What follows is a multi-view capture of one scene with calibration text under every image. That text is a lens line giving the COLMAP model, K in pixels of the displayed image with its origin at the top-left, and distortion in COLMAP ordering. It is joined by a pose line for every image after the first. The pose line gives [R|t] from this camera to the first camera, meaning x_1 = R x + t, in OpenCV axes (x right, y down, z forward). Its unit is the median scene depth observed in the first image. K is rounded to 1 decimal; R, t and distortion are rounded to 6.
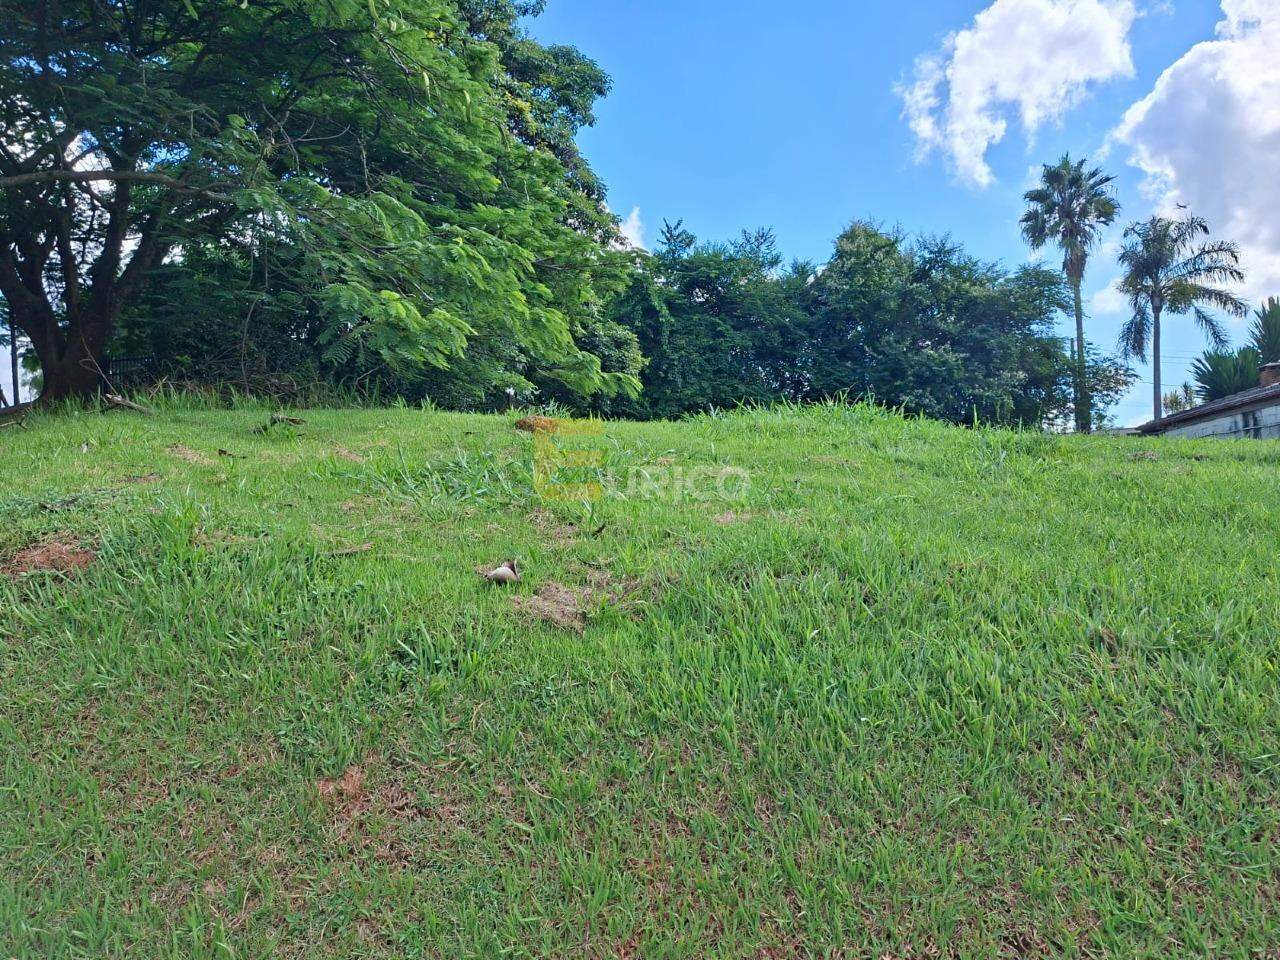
lens RADIAL K [[876.0, 0, 640.0], [0, 876.0, 480.0], [0, 0, 1]] dist [0.082084, -0.073518]
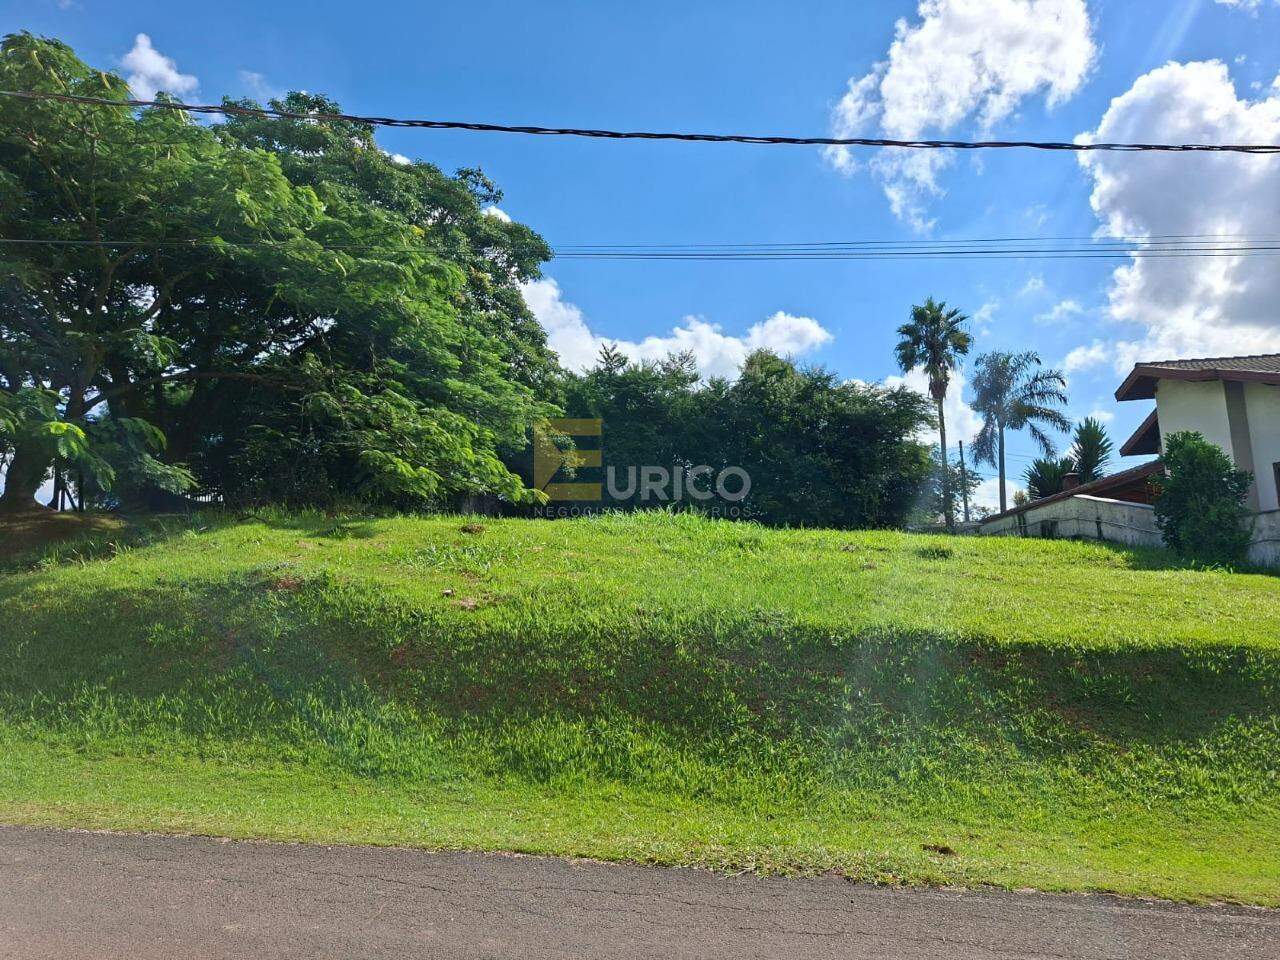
lens RADIAL K [[857.0, 0, 623.8], [0, 857.0, 482.1], [0, 0, 1]] dist [0.043596, -0.088909]
pose [[0.999587, 0.013224, 0.025528, 0.030357], [-0.010891, 0.995932, -0.089451, -0.000414], [-0.026607, 0.089136, 0.995664, -0.163643]]
